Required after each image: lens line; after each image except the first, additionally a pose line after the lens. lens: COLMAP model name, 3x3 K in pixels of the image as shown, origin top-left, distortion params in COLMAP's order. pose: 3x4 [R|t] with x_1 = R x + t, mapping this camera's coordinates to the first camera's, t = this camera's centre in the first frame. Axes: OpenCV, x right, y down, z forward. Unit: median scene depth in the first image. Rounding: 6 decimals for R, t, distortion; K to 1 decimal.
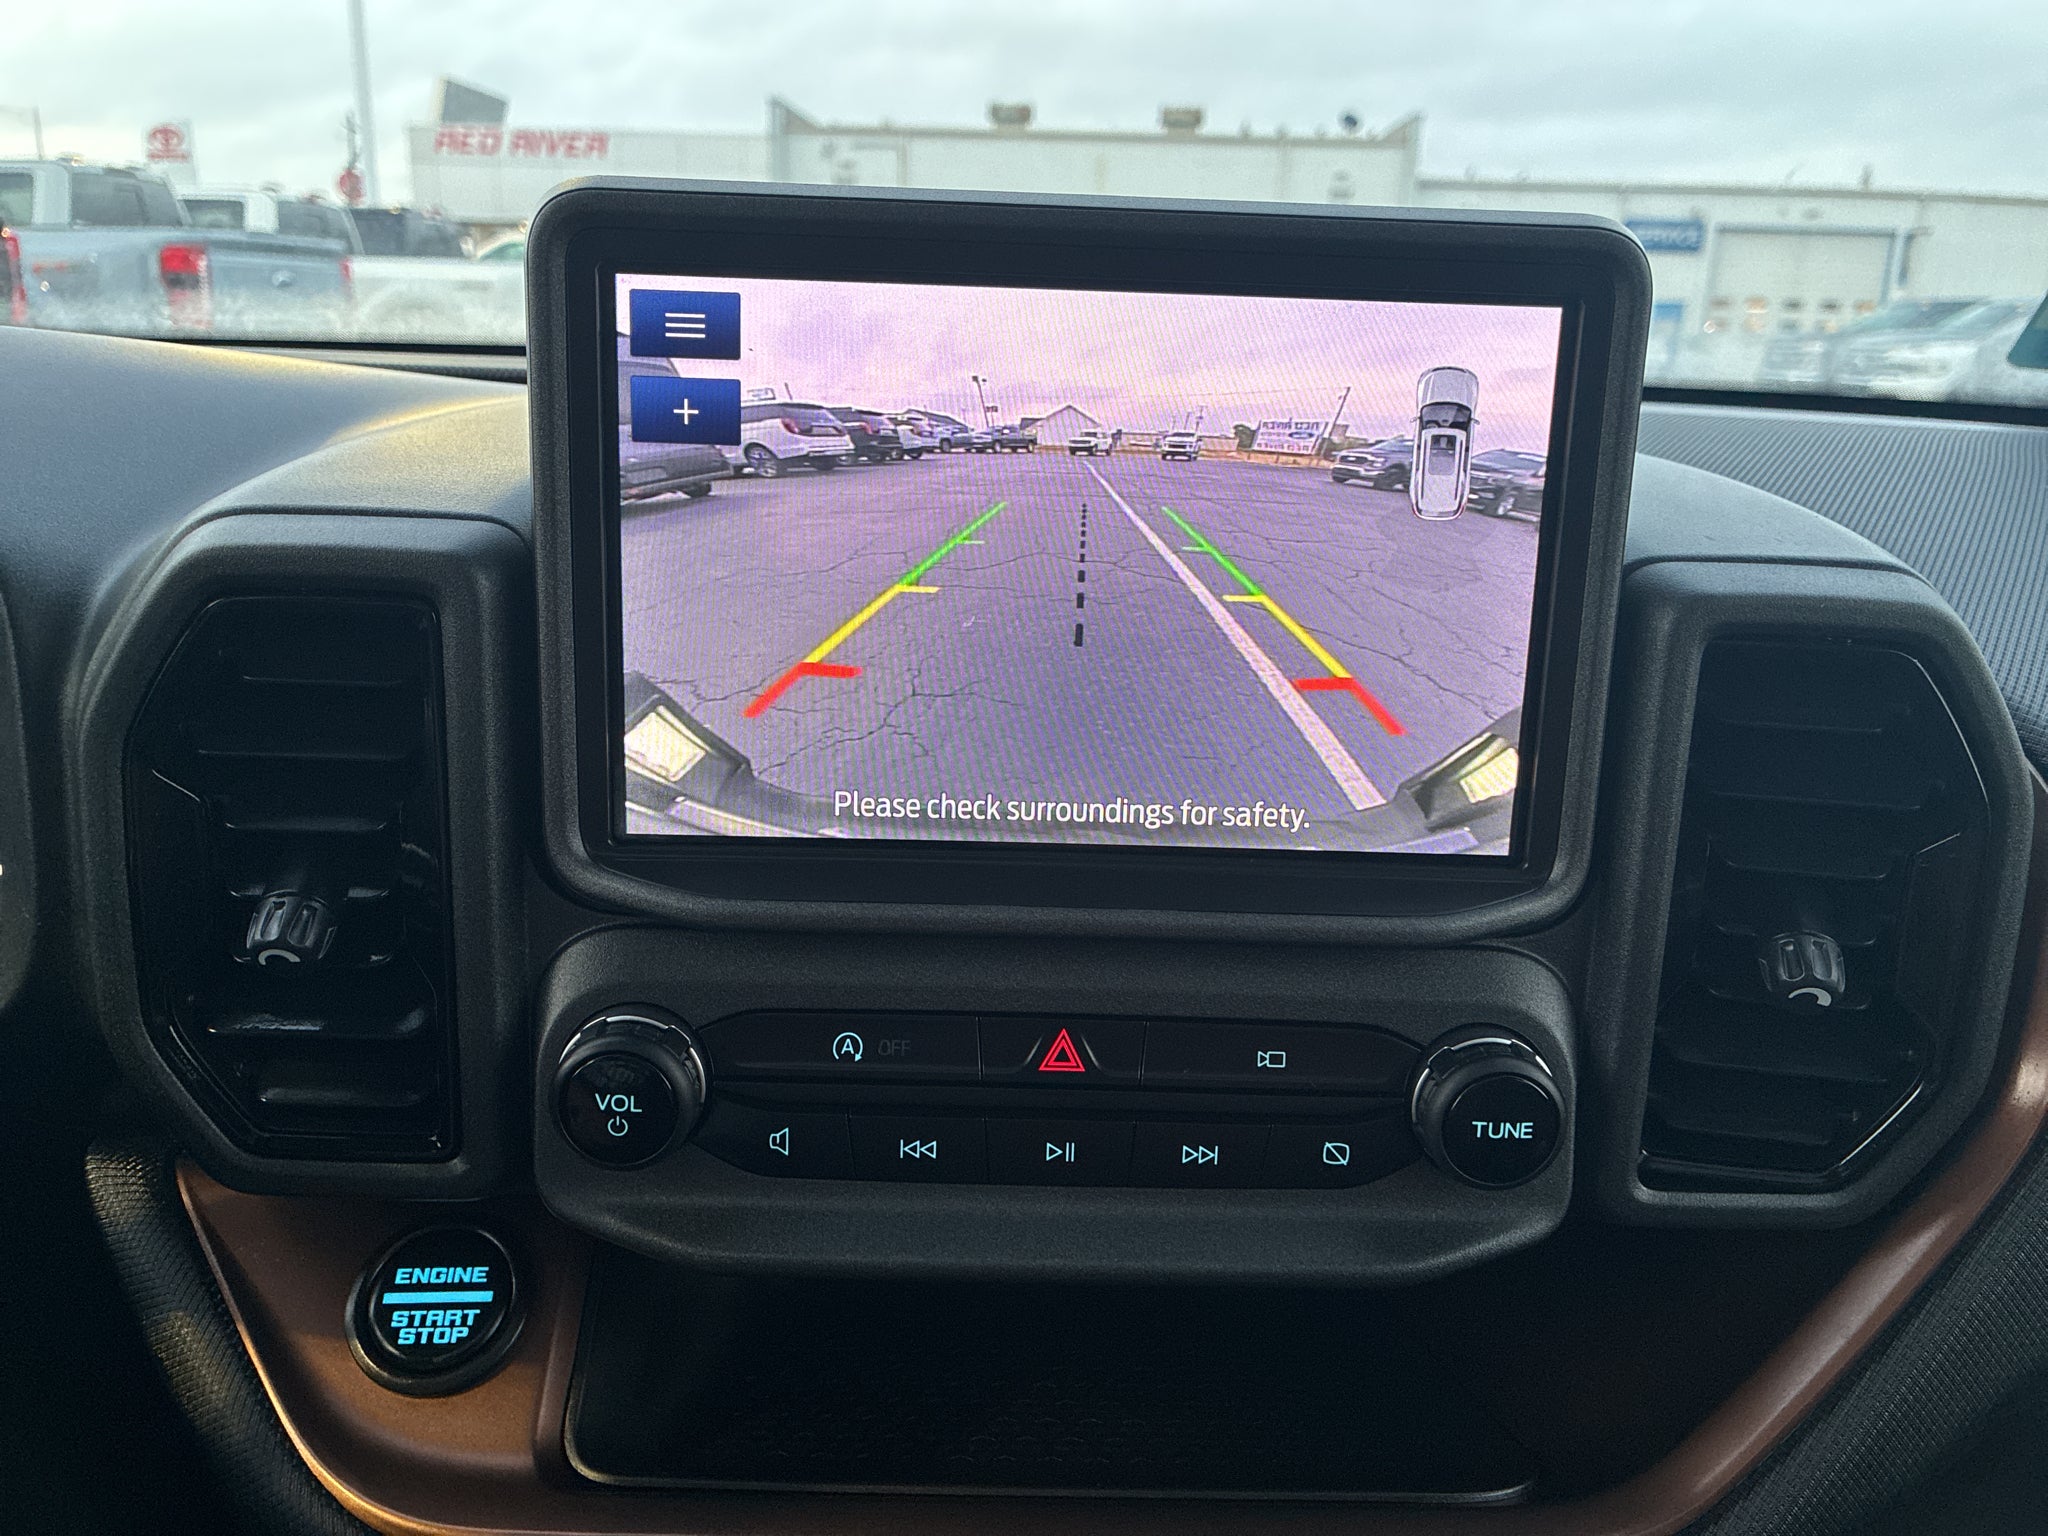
lens RADIAL K [[1568.5, 0, 1024.0], [0, 1568.5, 768.0], [0, 0, 1]] dist [0.042599, -0.073403]
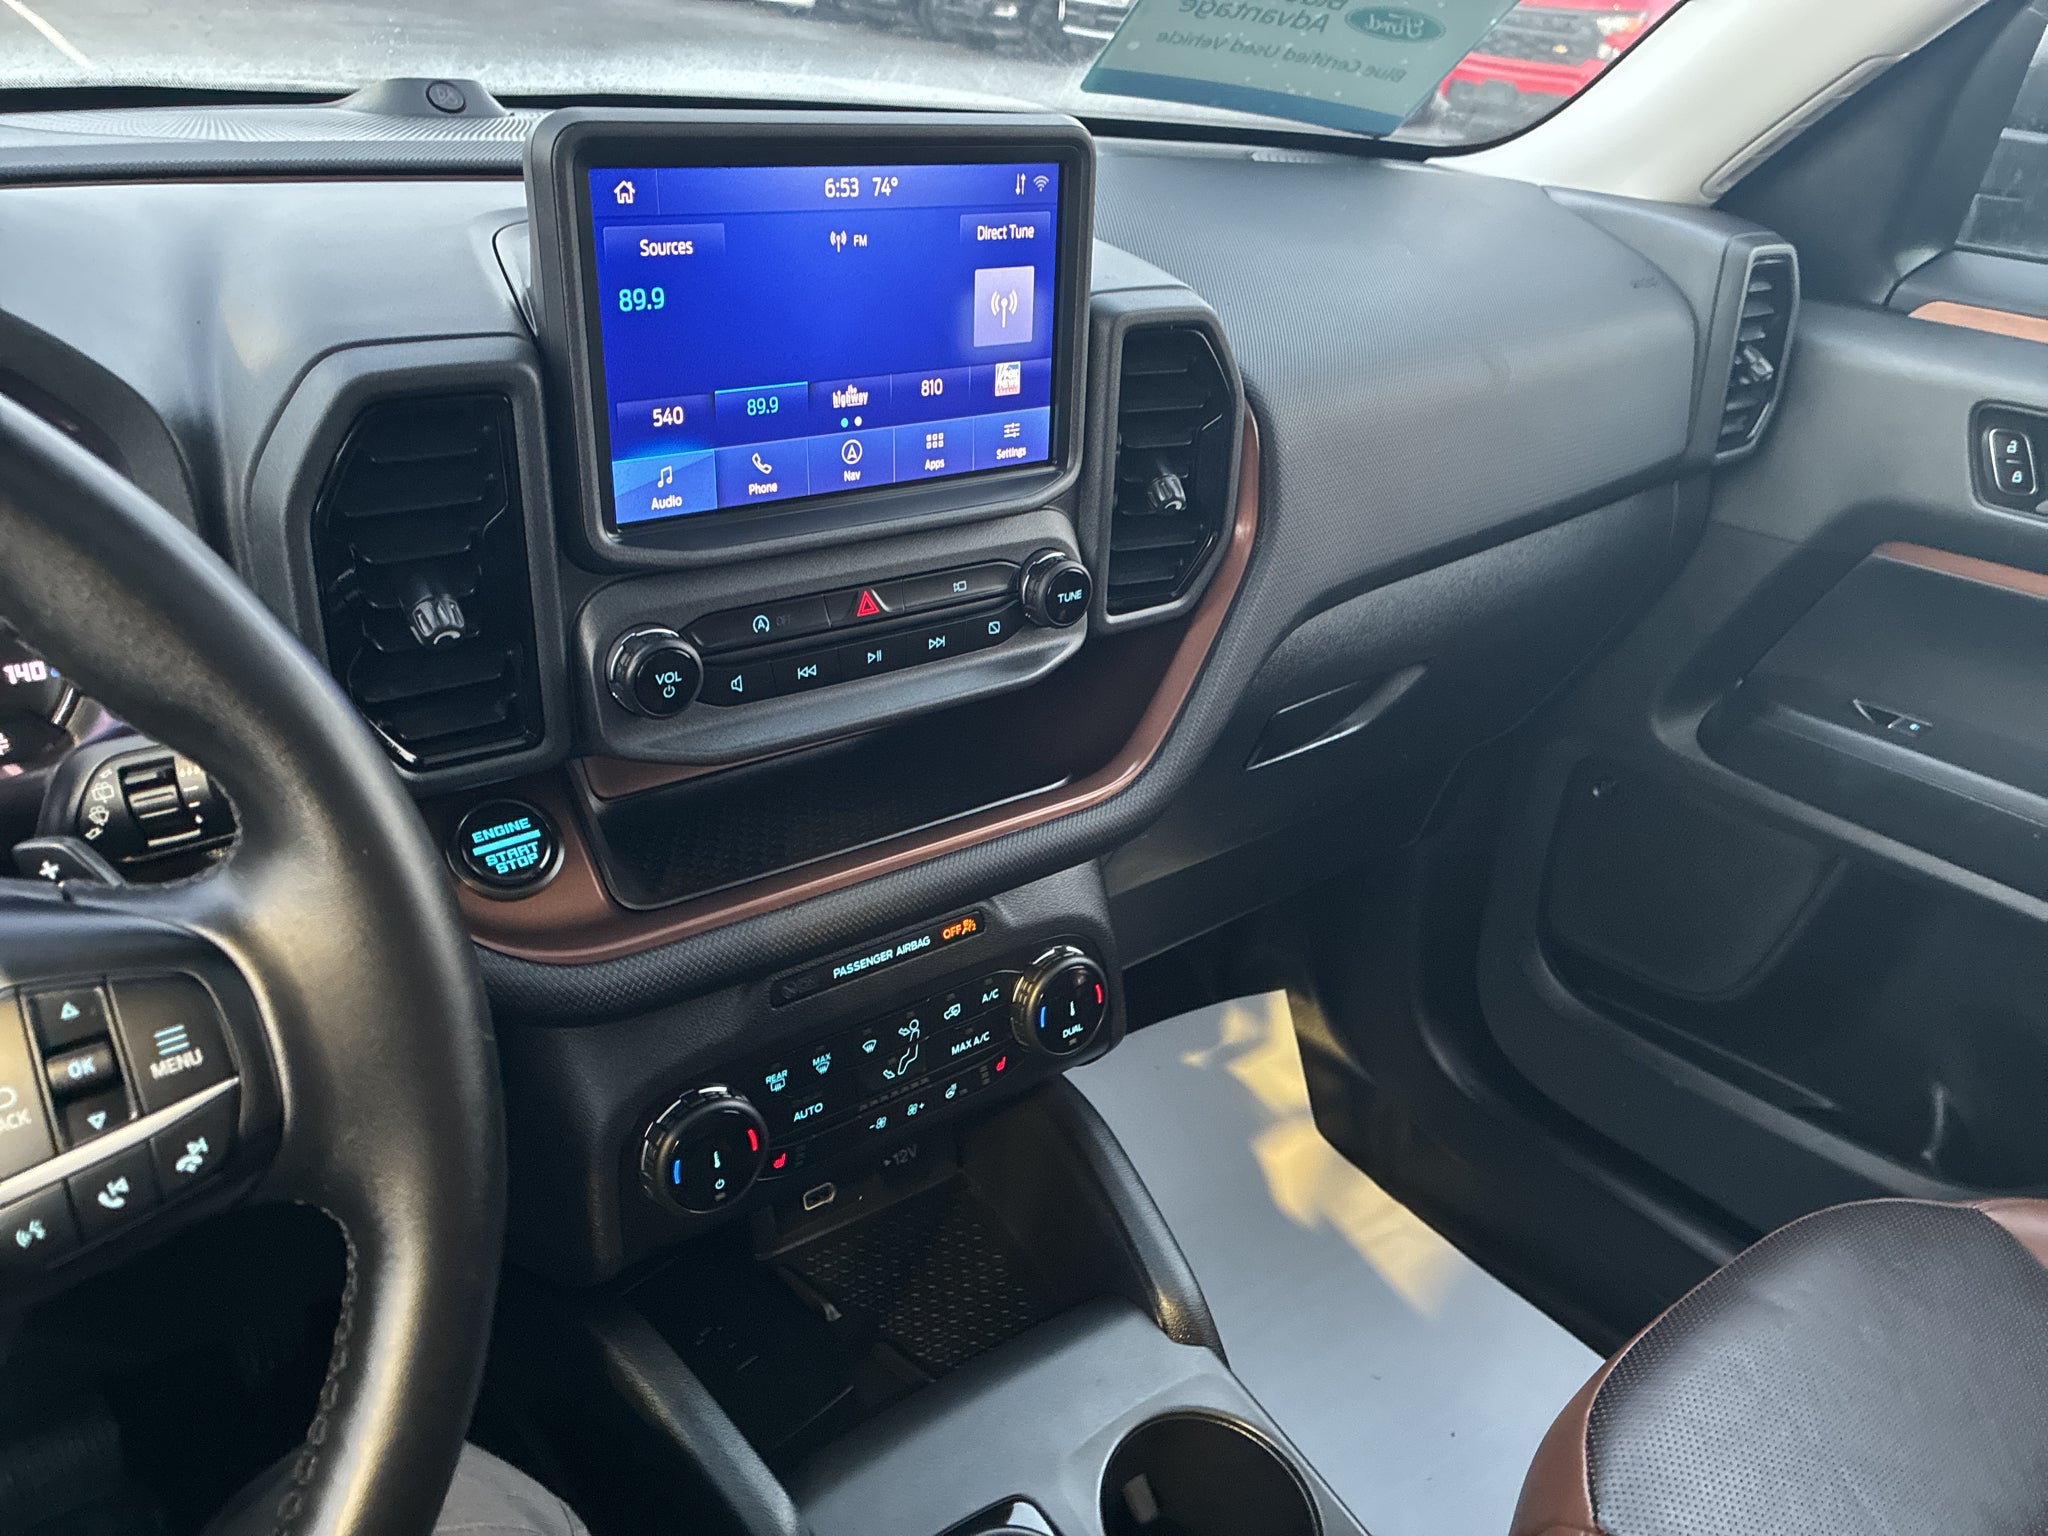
lens RADIAL K [[1566.2, 0, 1033.0], [0, 1566.2, 779.0], [0, 0, 1]] dist [0.035038, -0.070429]
pose [[0.799515, -0.254679, 0.543980, -0.859406], [0.115389, 0.953914, 0.277009, -0.106124], [-0.589458, -0.158704, 0.792056, -0.585141]]
